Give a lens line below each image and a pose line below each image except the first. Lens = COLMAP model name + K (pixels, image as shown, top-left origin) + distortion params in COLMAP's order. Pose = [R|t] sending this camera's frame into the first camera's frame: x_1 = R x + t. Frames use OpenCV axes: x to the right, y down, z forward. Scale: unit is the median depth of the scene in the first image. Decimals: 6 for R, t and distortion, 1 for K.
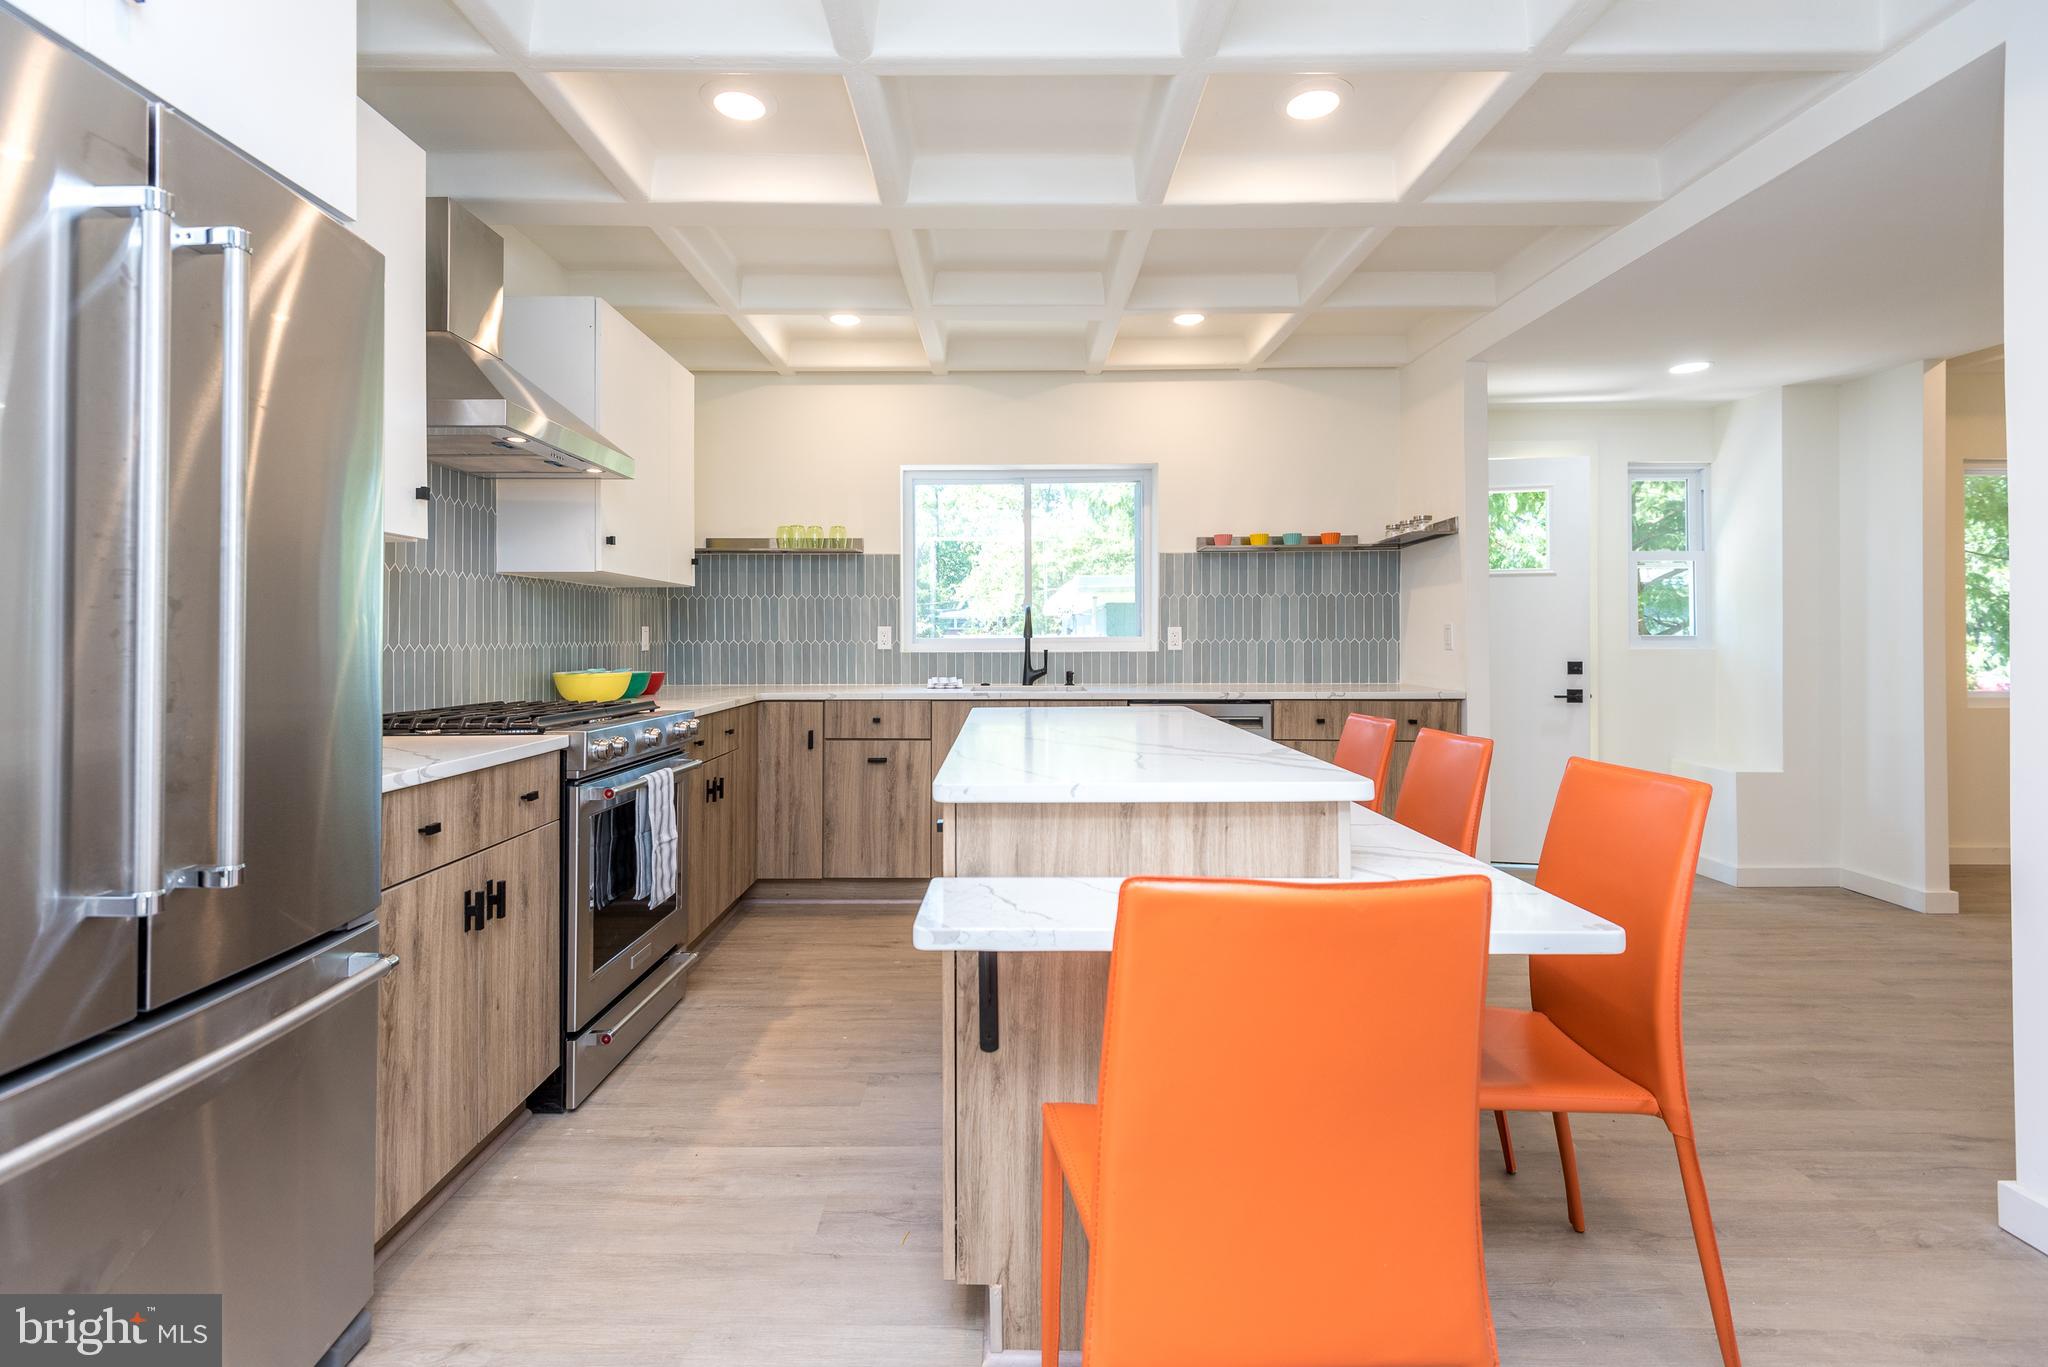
lens RADIAL K [[949.6, 0, 1015.2], [0, 949.6, 634.1], [0, 0, 1]] dist [0.023942, -0.001280]
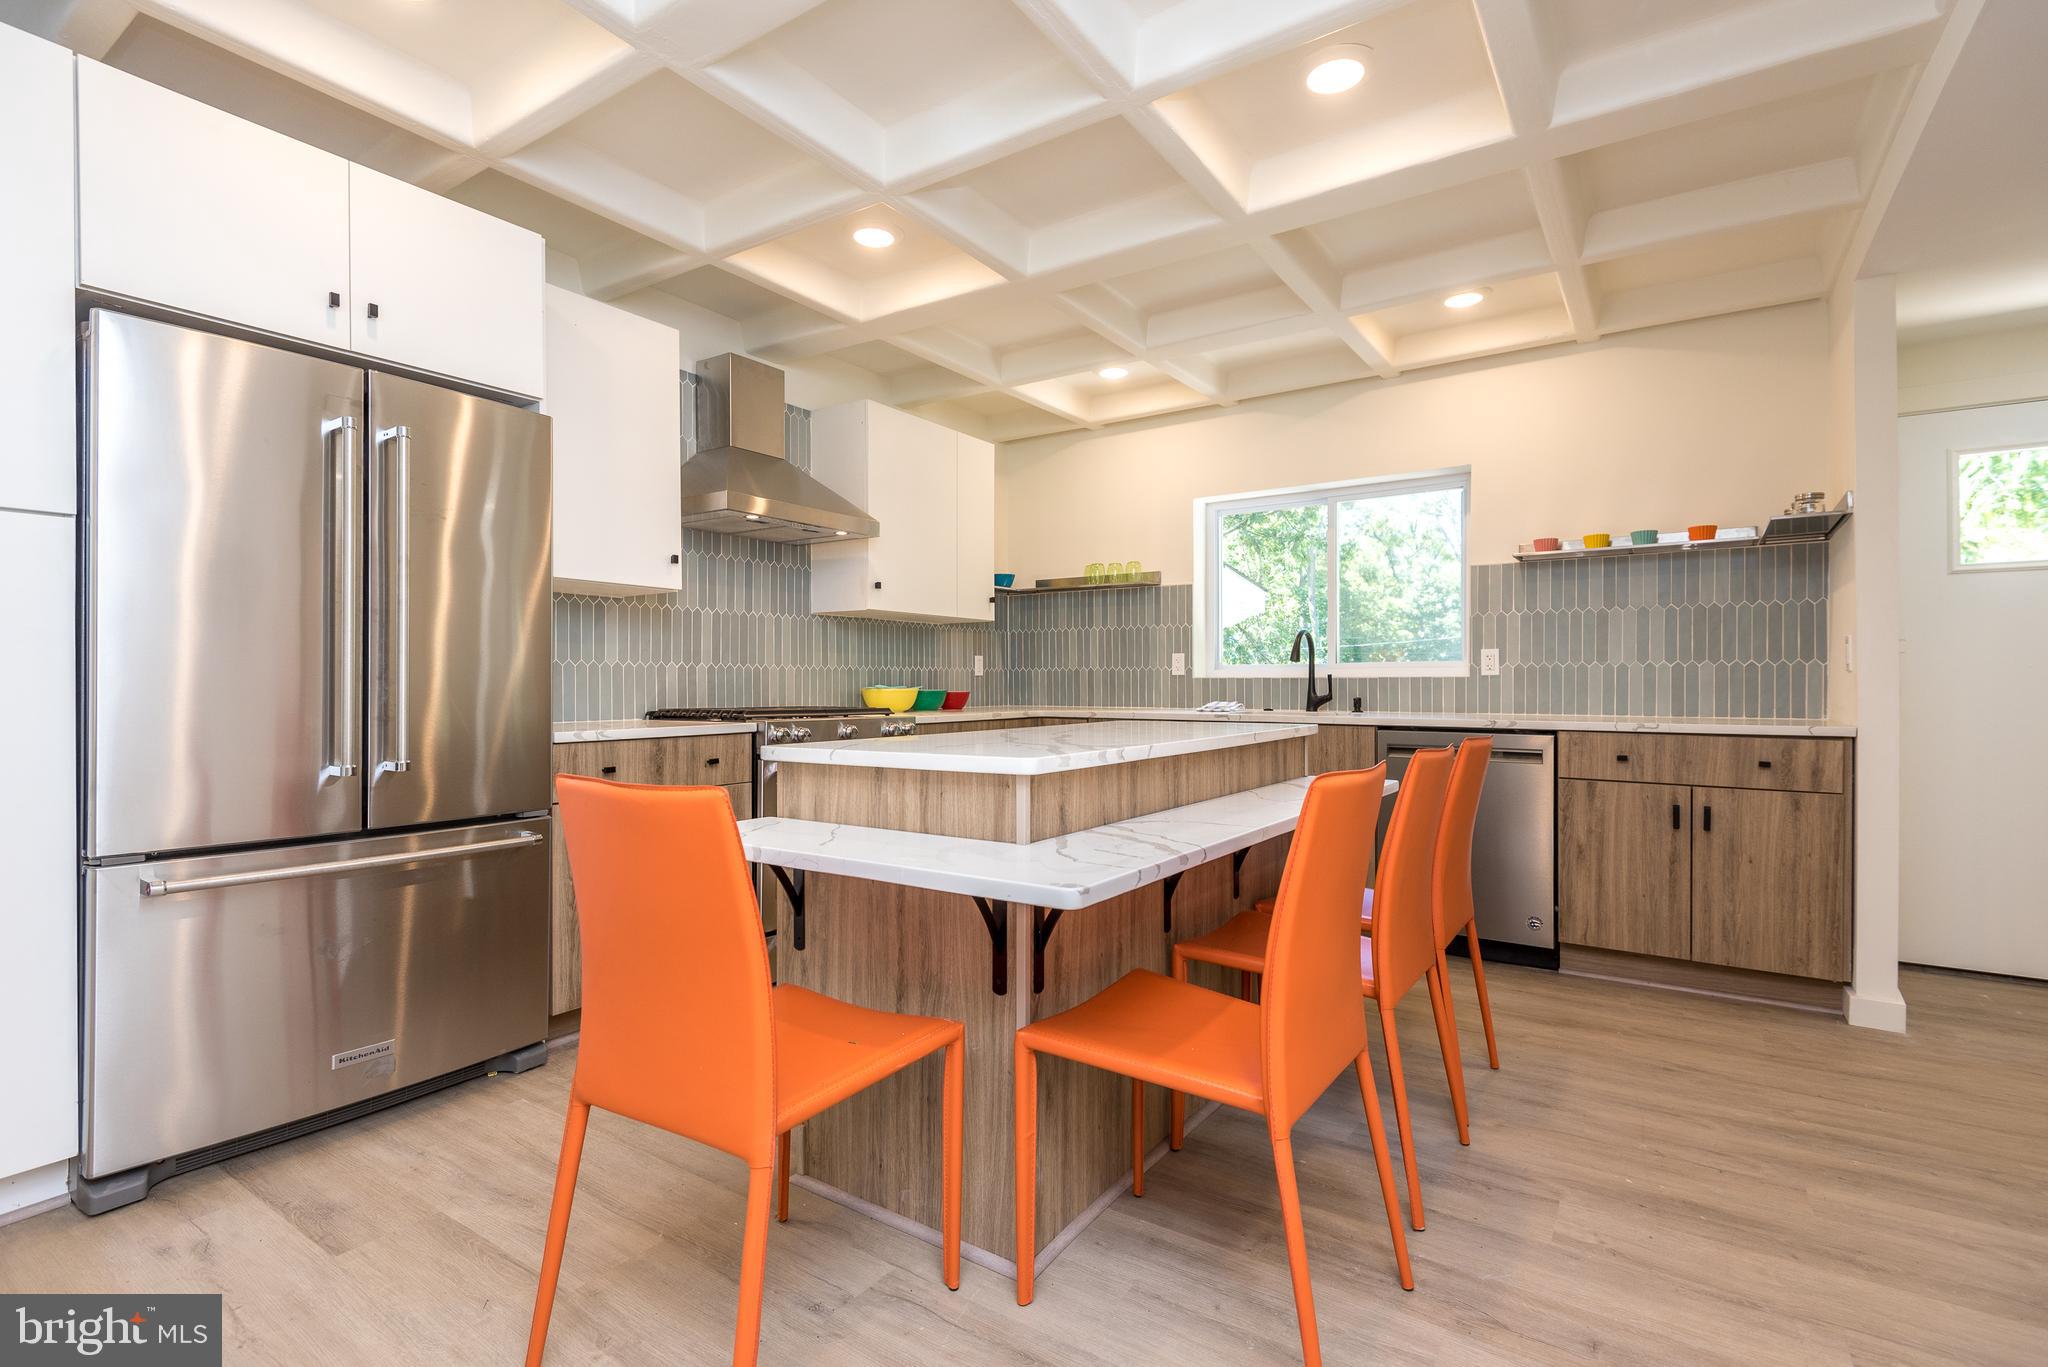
lens RADIAL K [[949.6, 0, 1027.8], [0, 949.6, 686.1], [0, 0, 1]] dist [0.023942, -0.001280]
pose [[0.828775, 0.003025, -0.559573, 0.320214], [0.001314, 0.999972, 0.007352, 0.020329], [0.559580, -0.006829, 0.828748, 0.027974]]
